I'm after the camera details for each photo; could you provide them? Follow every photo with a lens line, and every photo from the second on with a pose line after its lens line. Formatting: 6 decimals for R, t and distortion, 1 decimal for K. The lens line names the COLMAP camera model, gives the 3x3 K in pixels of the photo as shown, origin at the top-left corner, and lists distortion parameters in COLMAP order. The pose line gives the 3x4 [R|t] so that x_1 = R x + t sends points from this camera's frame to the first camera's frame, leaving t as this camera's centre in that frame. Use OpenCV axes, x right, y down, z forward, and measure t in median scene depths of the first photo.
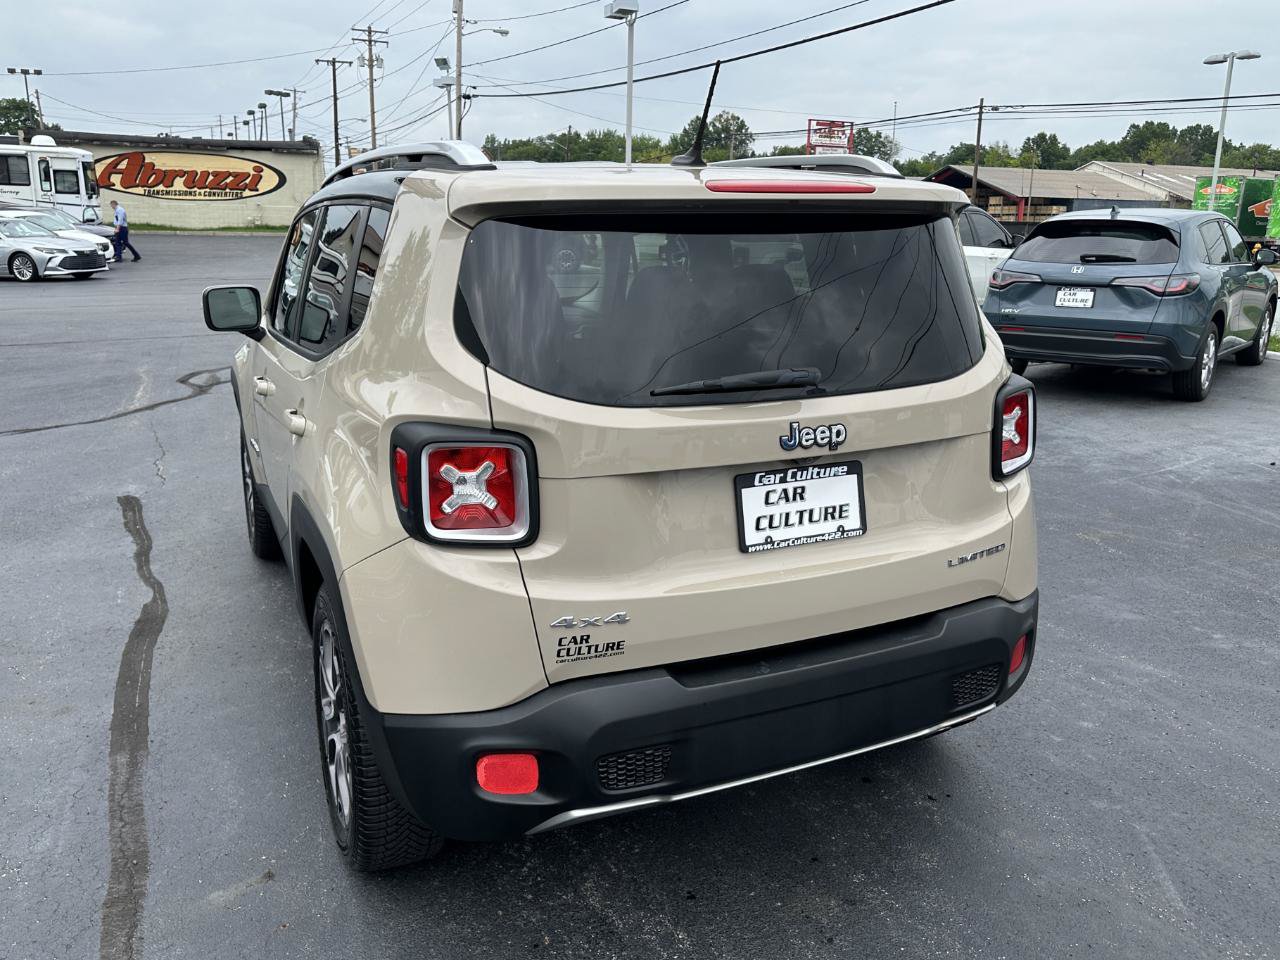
lens RADIAL K [[1050.4, 0, 677.4], [0, 1050.4, 461.6], [0, 0, 1]] dist [0.037830, -0.041795]
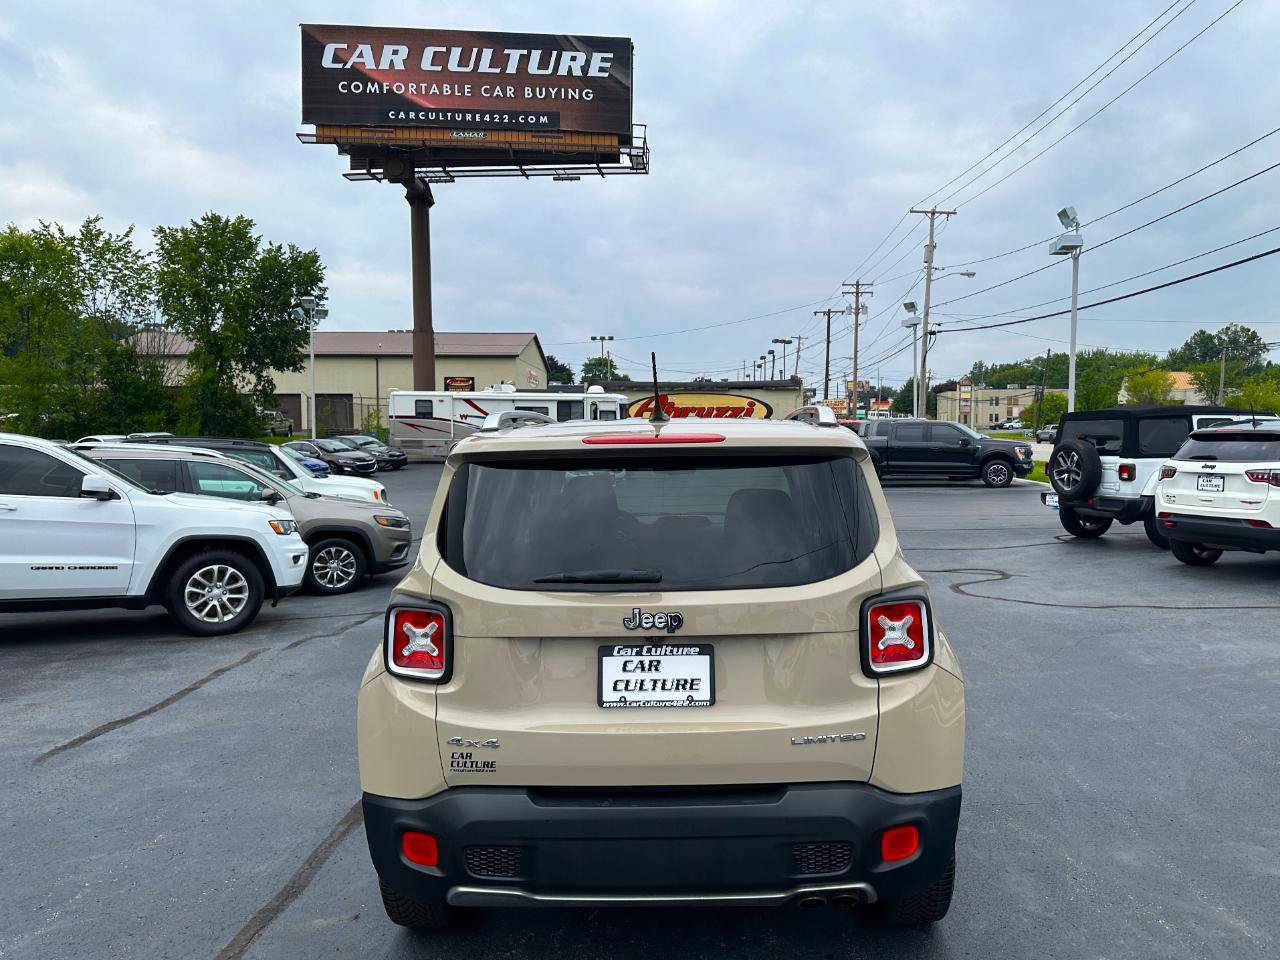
lens RADIAL K [[991.1, 0, 676.2], [0, 991.1, 463.8], [0, 0, 1]] dist [0.053647, -0.058862]
pose [[0.890098, -0.006632, -0.455720, 0.680790], [-0.084780, 0.980034, -0.179851, 0.004348], [0.447814, 0.198721, 0.871764, -0.096119]]
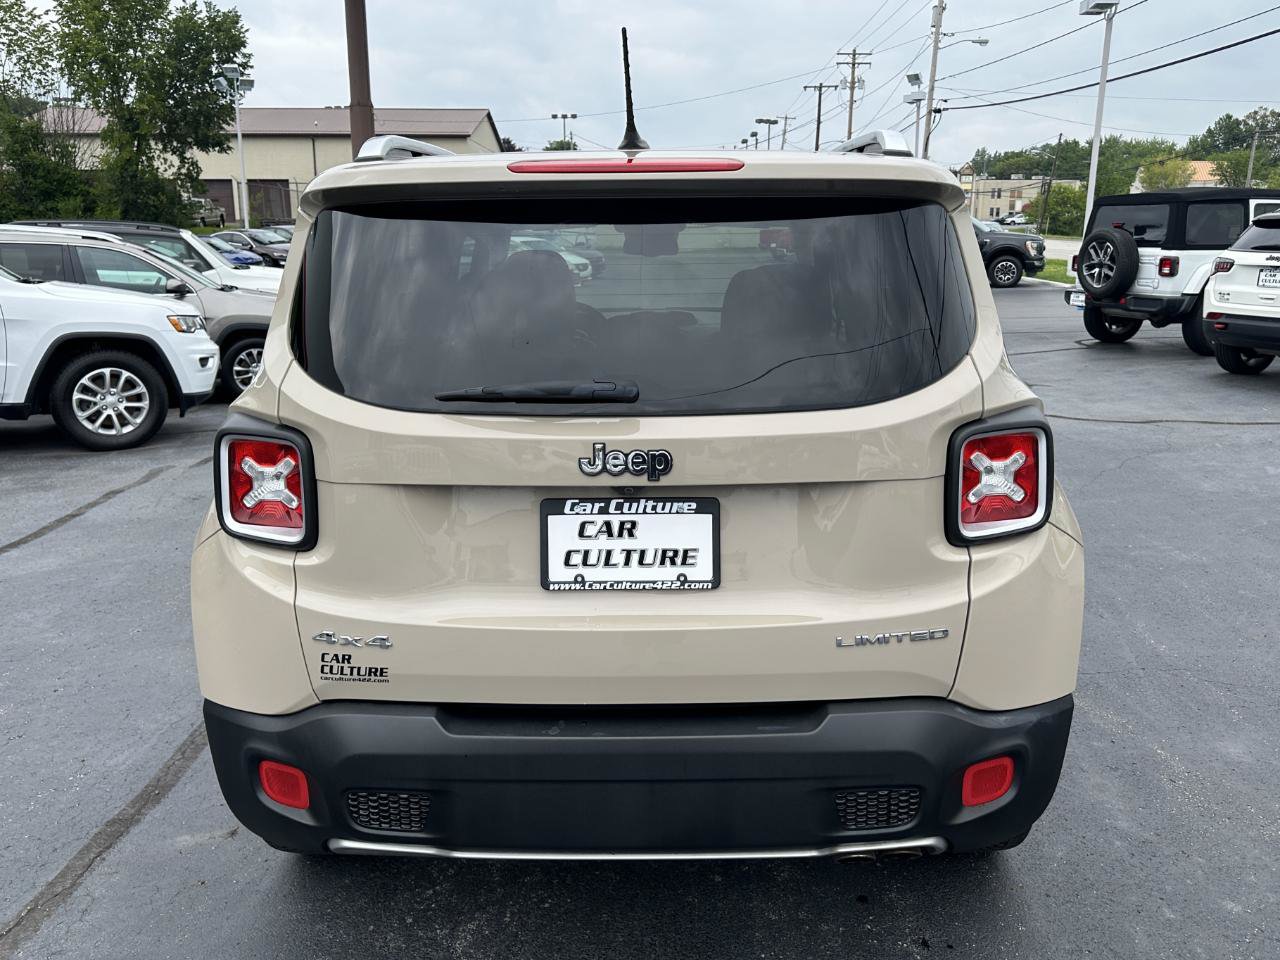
lens RADIAL K [[1050.4, 0, 651.5], [0, 1050.4, 458.2], [0, 0, 1]] dist [0.037830, -0.041795]
pose [[0.892085, 0.080697, -0.444604, 0.488996], [-0.089248, 0.996008, 0.001705, -0.028311], [0.442966, 0.038159, 0.895726, 0.251829]]
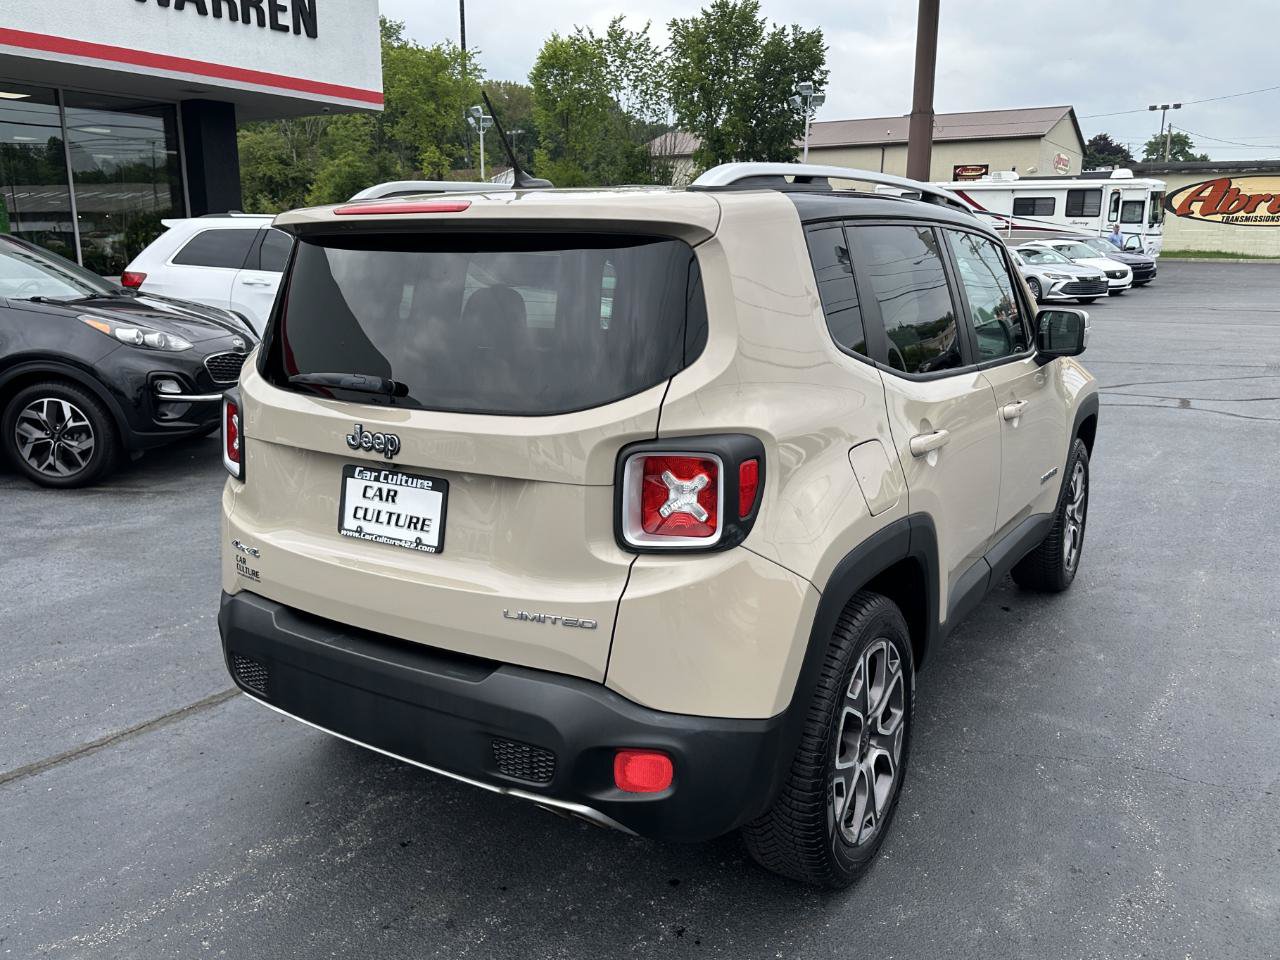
lens RADIAL K [[1031.1, 0, 608.6], [0, 1031.1, 487.1], [0, 0, 1]] dist [0.057860, -0.057918]
pose [[0.510238, 0.186165, -0.839642, 1.076834], [-0.186336, 0.977031, 0.103392, -0.124140], [0.839604, 0.103701, 0.533208, 0.613447]]
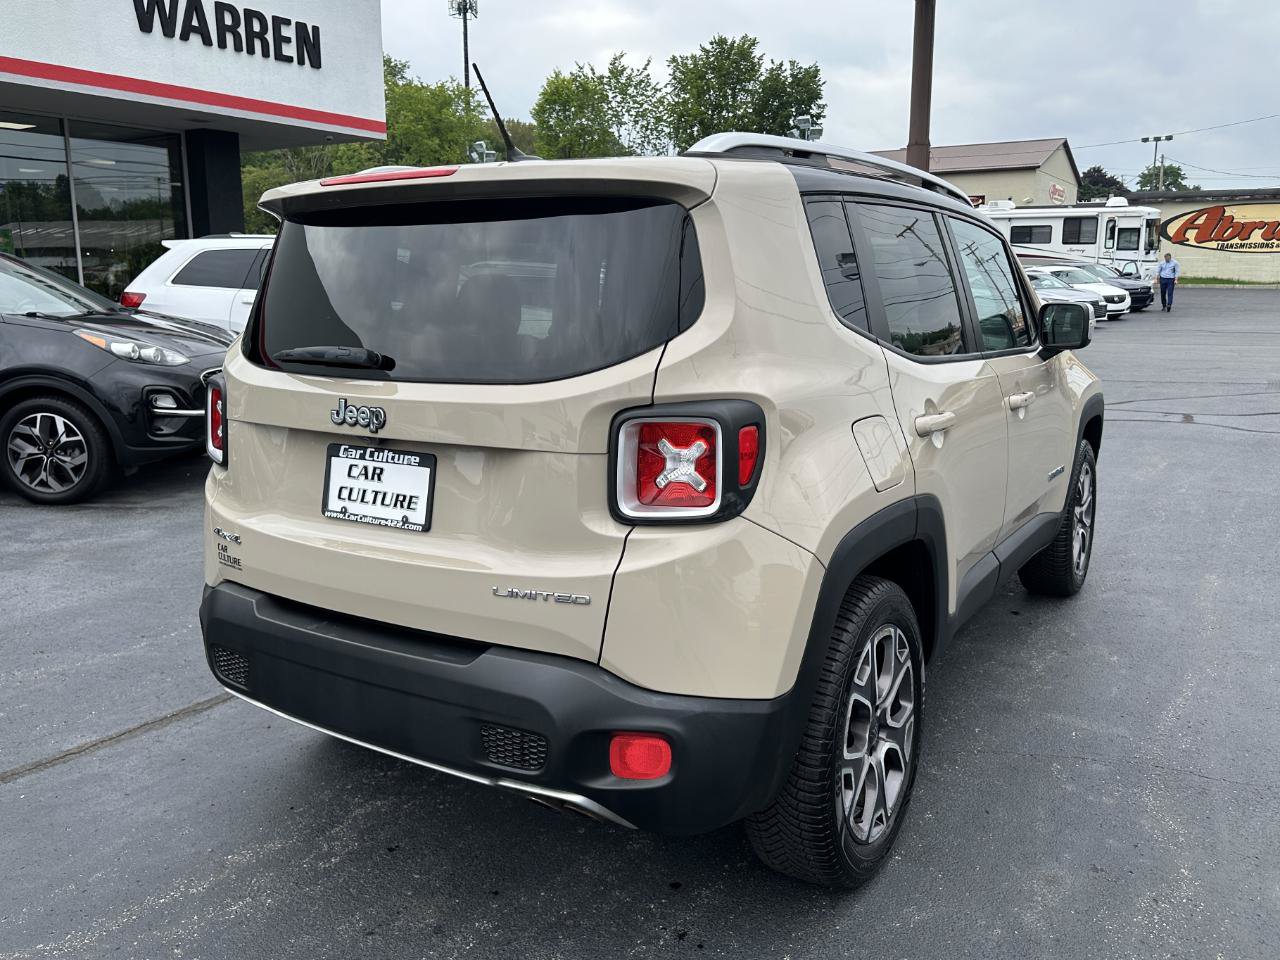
lens RADIAL K [[1031.1, 0, 616.1], [0, 1031.1, 470.9], [0, 0, 1]] dist [0.057860, -0.057918]
pose [[0.514331, 0.145223, -0.845207, 1.057342], [-0.181177, 0.981713, 0.058426, -0.071449], [0.838236, 0.123082, 0.531236, 0.646788]]
